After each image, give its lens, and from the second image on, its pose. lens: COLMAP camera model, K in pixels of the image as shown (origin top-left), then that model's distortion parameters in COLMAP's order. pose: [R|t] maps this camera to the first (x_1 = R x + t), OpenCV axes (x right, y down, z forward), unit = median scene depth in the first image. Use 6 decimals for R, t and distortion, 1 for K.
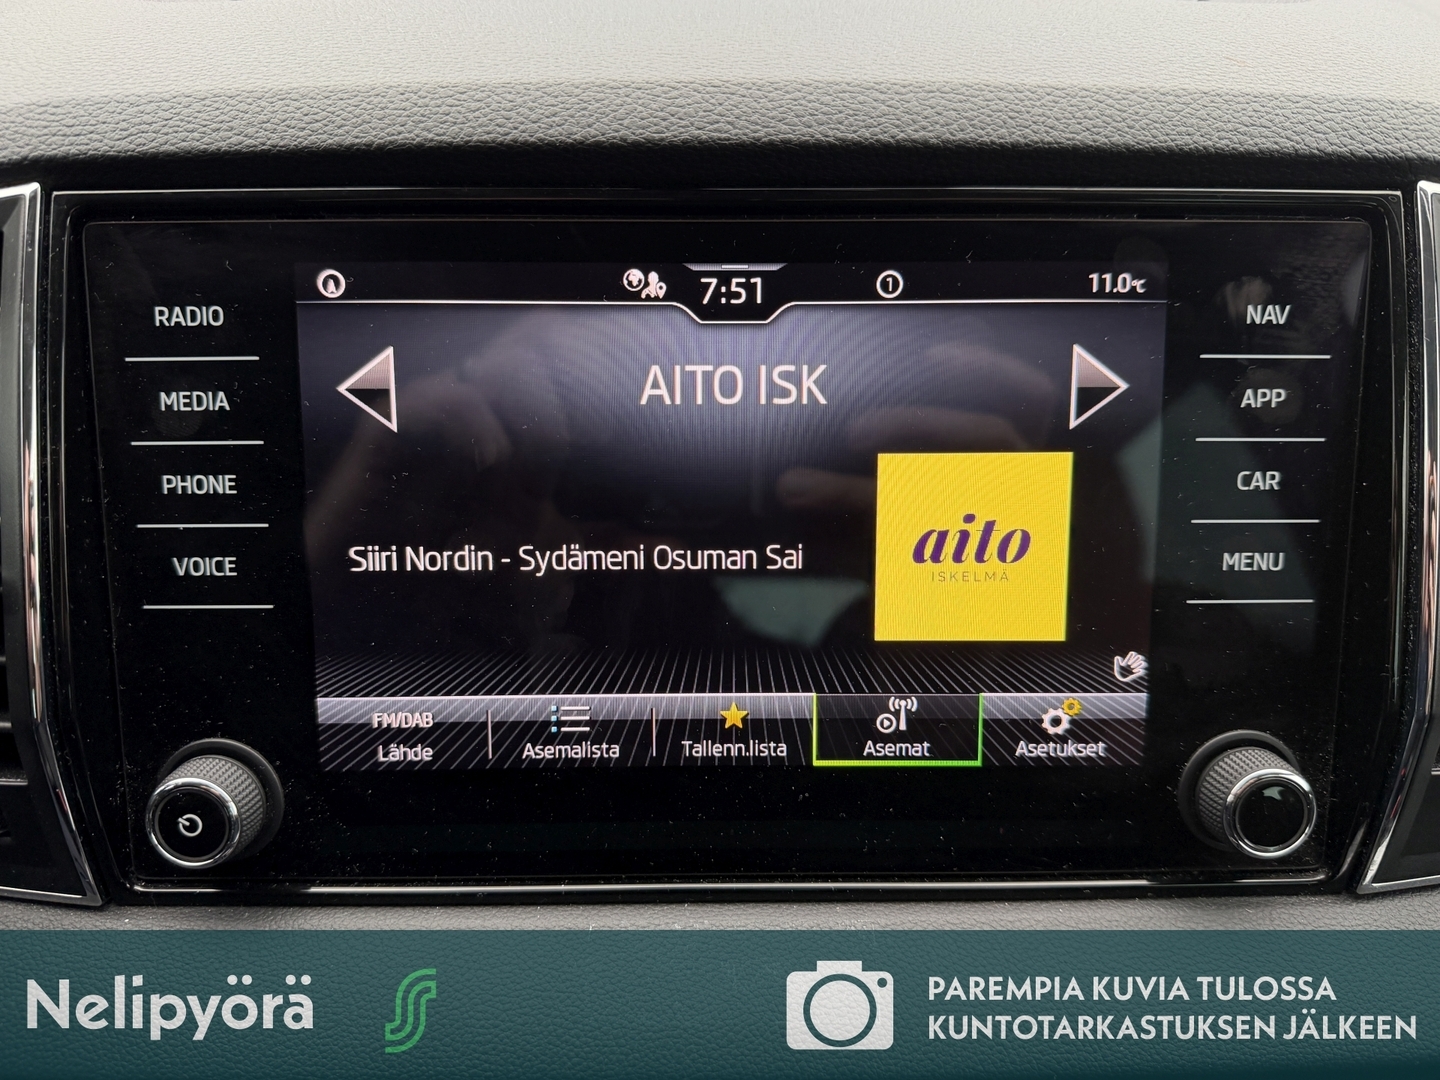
lens RADIAL K [[1047.5, 0, 721.8], [0, 1047.5, 545.5], [0, 0, 1]] dist [-0.044944, -0.003236]
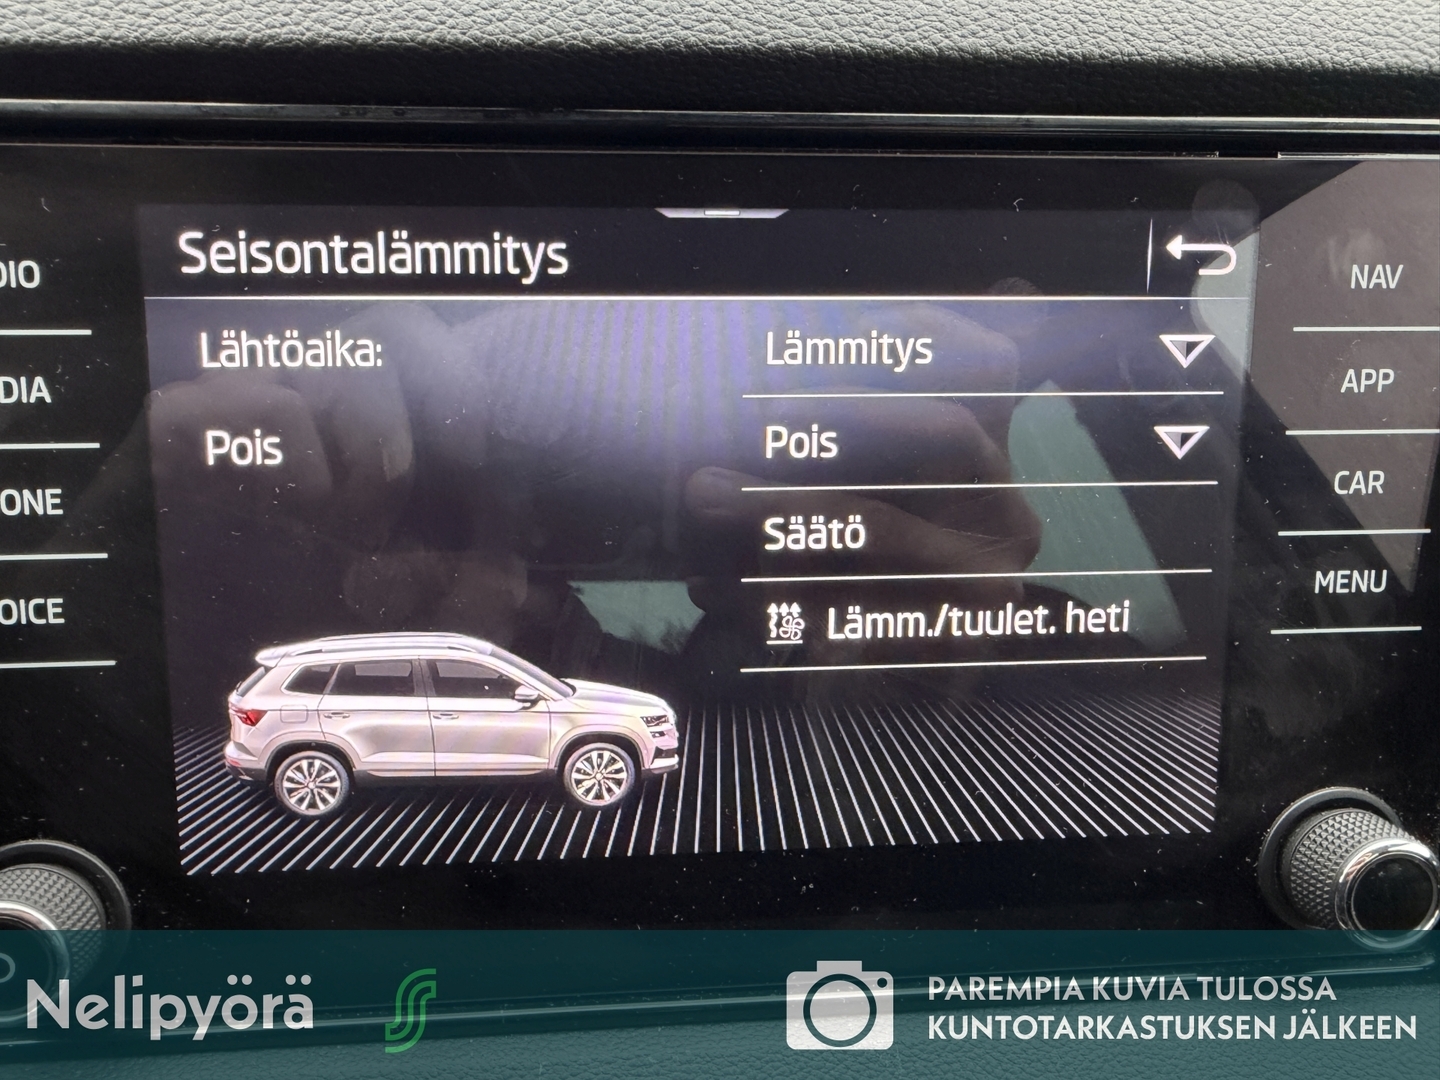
lens RADIAL K [[1181.7, 0, 720.2], [0, 1181.7, 547.2], [0, 0, 1]] dist [-0.018524, 0.015787]
pose [[0.997774, -0.014136, 0.065164, -0.053362], [0.014908, 0.999824, -0.011379, -0.010243], [-0.064992, 0.012325, 0.997810, 0.130535]]
